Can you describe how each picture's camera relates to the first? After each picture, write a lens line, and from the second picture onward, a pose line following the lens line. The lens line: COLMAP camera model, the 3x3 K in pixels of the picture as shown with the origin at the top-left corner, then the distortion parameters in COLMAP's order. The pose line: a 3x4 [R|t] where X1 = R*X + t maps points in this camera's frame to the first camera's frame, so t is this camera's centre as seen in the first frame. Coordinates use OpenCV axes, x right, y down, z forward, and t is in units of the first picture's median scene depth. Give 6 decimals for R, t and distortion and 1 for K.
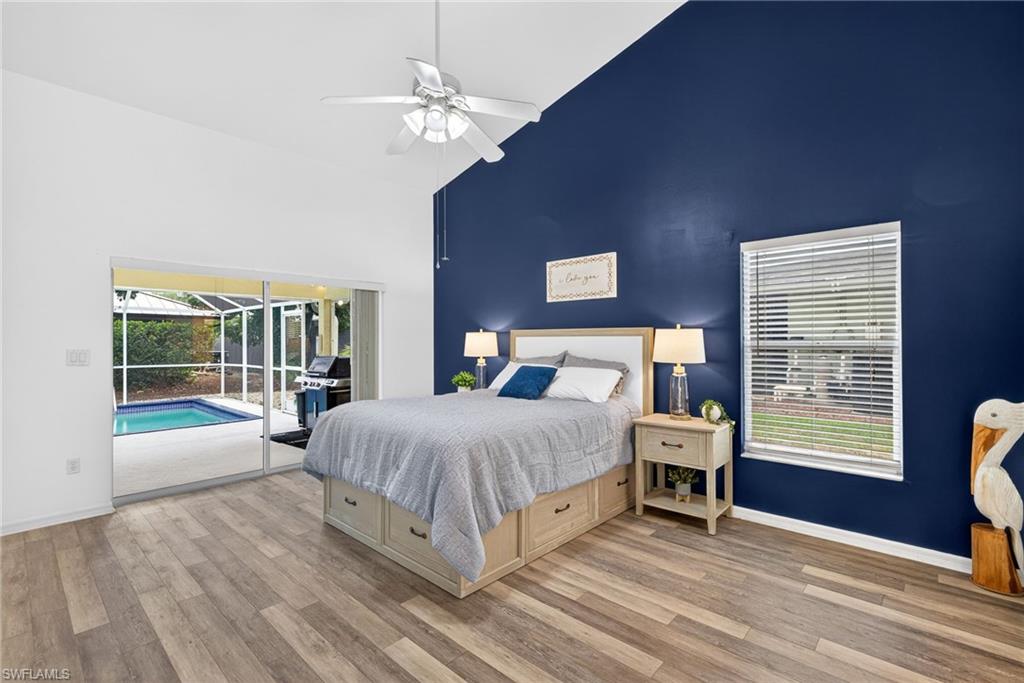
lens RADIAL K [[439.4, 0, 512.5], [0, 439.4, 339.8], [0, 0, 1]] dist [0.013734, -0.000512]
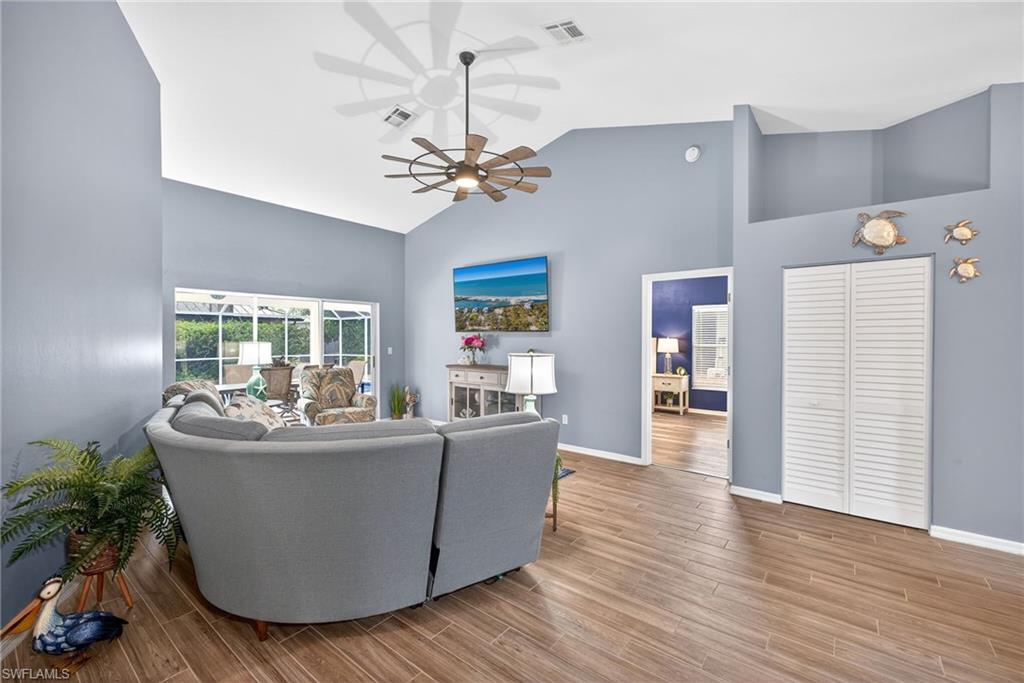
lens RADIAL K [[439.4, 0, 512.5], [0, 439.4, 339.8], [0, 0, 1]] dist [0.013734, -0.000512]
pose [[0.992577, 0.011476, 0.121073, -0.779901], [-0.011622, 0.999932, 0.000497, -0.008109], [-0.121059, -0.001900, 0.992643, -1.328806]]
